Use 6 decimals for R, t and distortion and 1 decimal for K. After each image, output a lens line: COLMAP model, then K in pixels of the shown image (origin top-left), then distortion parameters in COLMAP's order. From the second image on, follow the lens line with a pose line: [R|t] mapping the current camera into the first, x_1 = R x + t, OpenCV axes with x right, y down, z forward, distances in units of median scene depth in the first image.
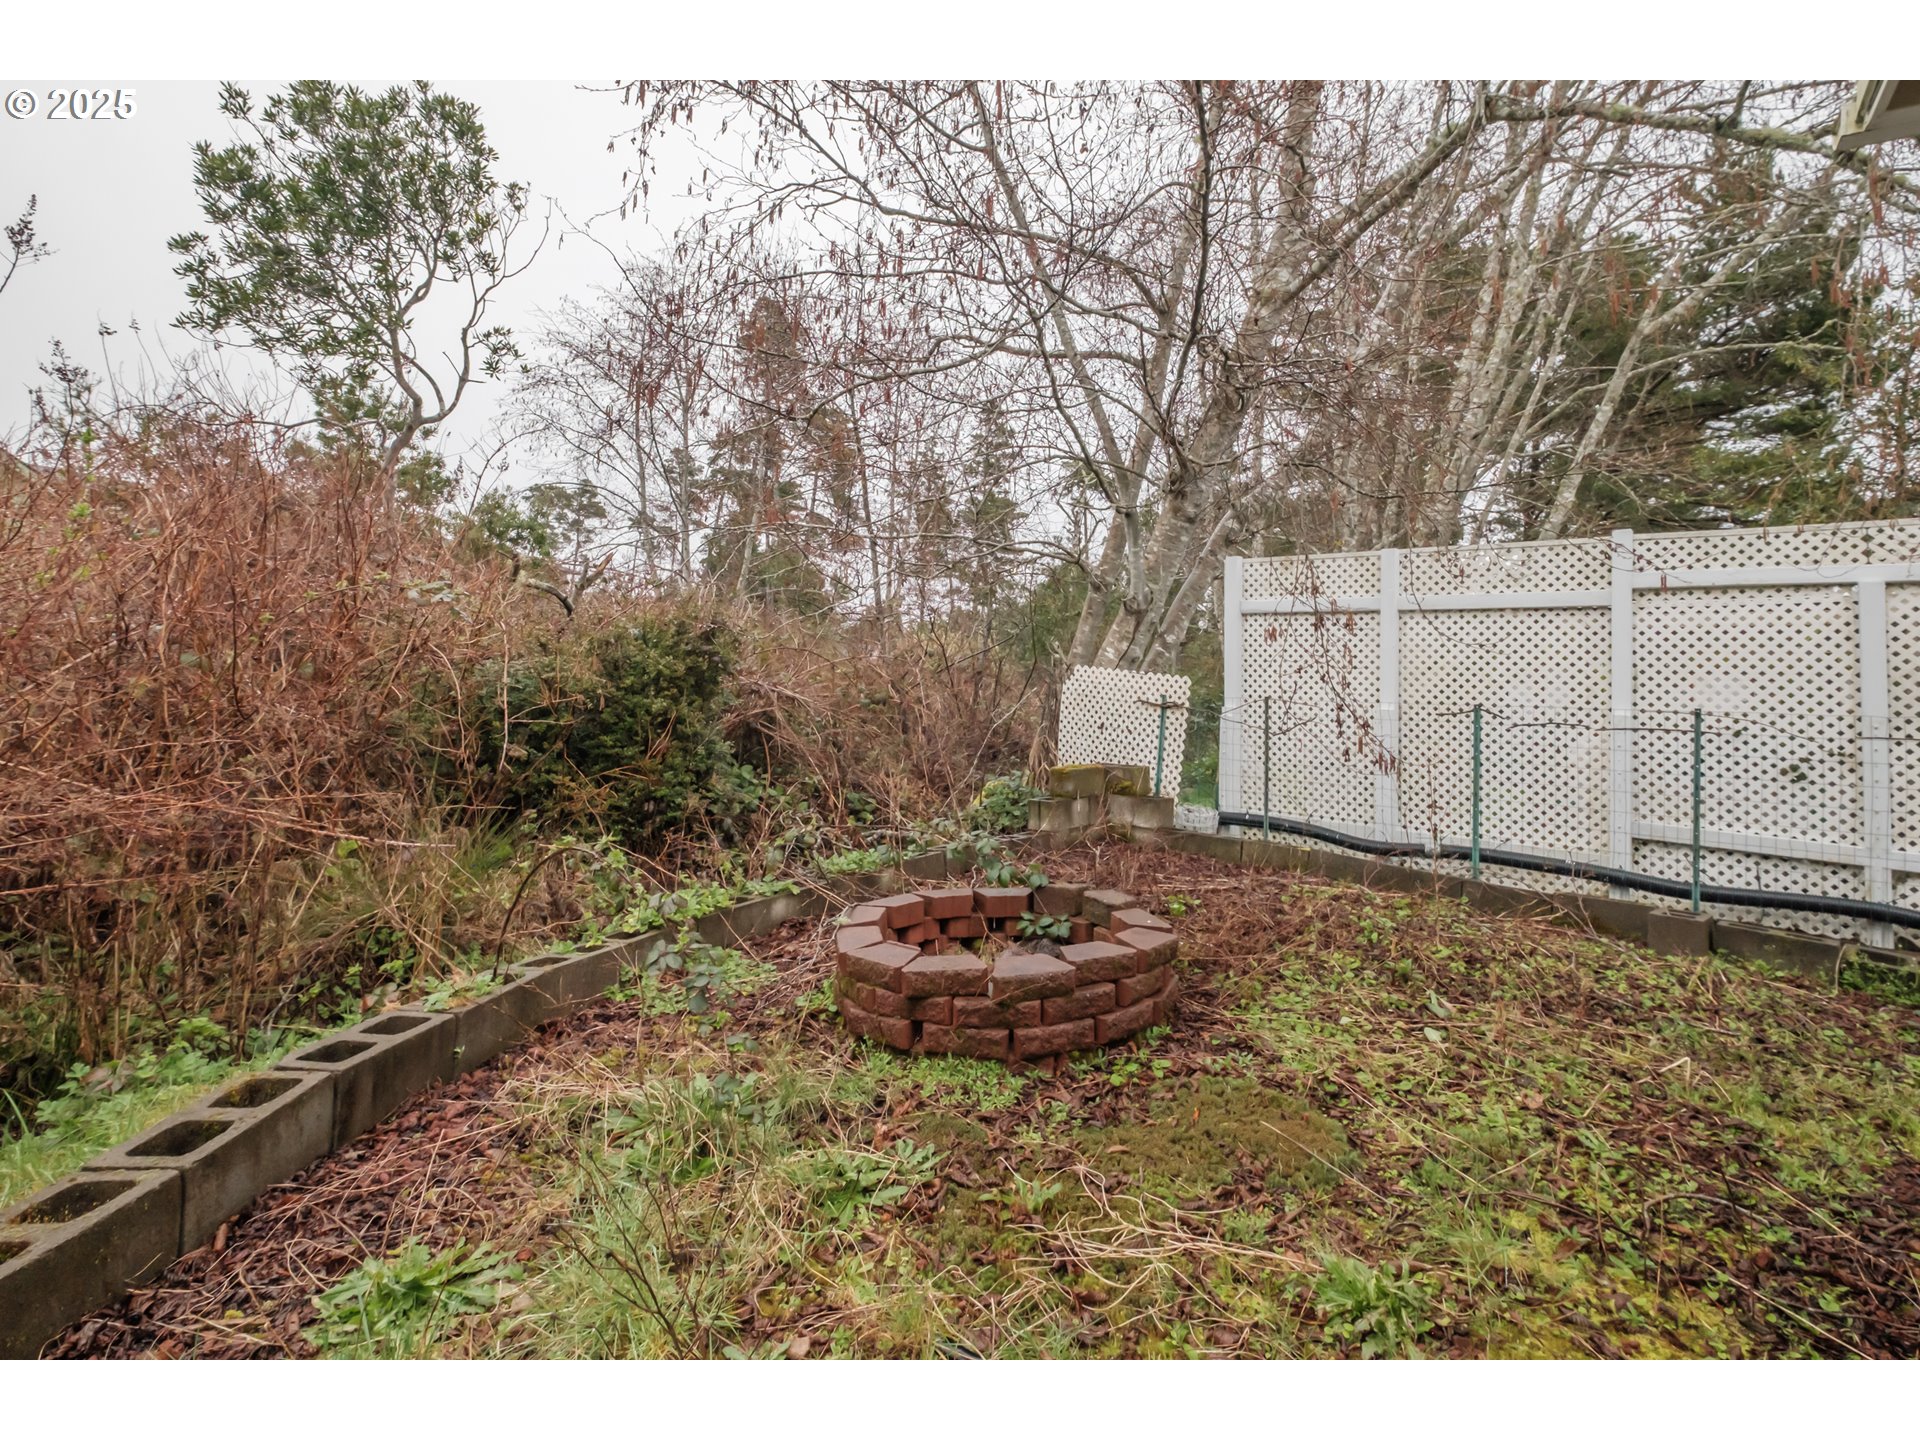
lens RADIAL K [[875.8, 0, 960.6], [0, 875.8, 615.7], [0, 0, 1]] dist [-0.013966, -0.000392]
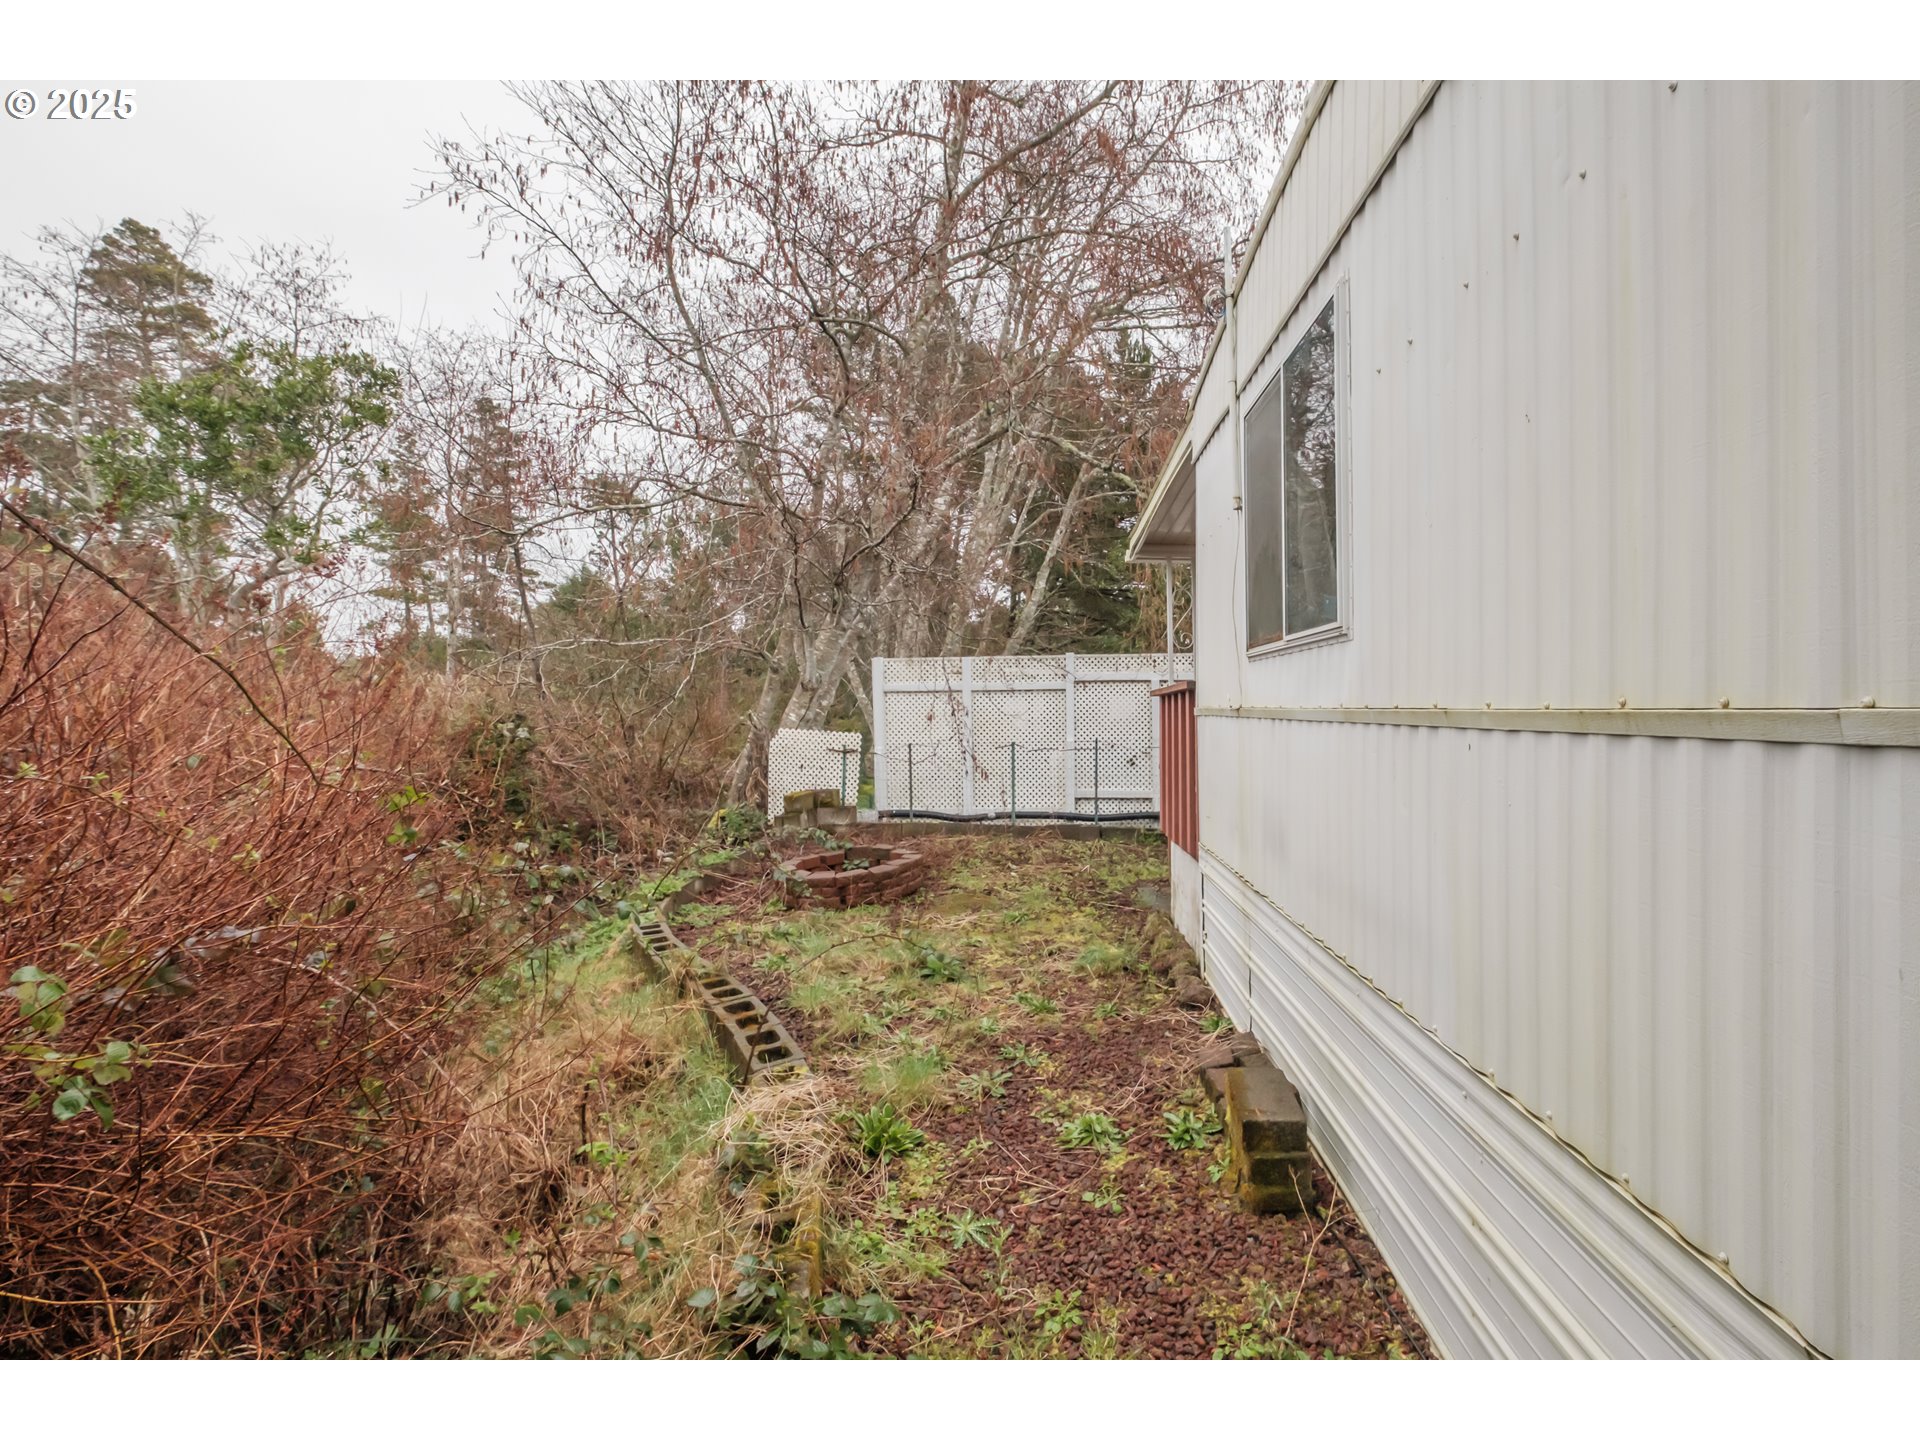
lens RADIAL K [[826.8, 0, 953.6], [0, 826.8, 728.4], [0, 0, 1]] dist [-0.008902, -0.000035]
pose [[0.872928, -0.070591, 0.482715, -0.409047], [0.022107, 0.994183, 0.105409, -0.121275], [-0.487348, -0.081343, 0.869411, -0.546732]]
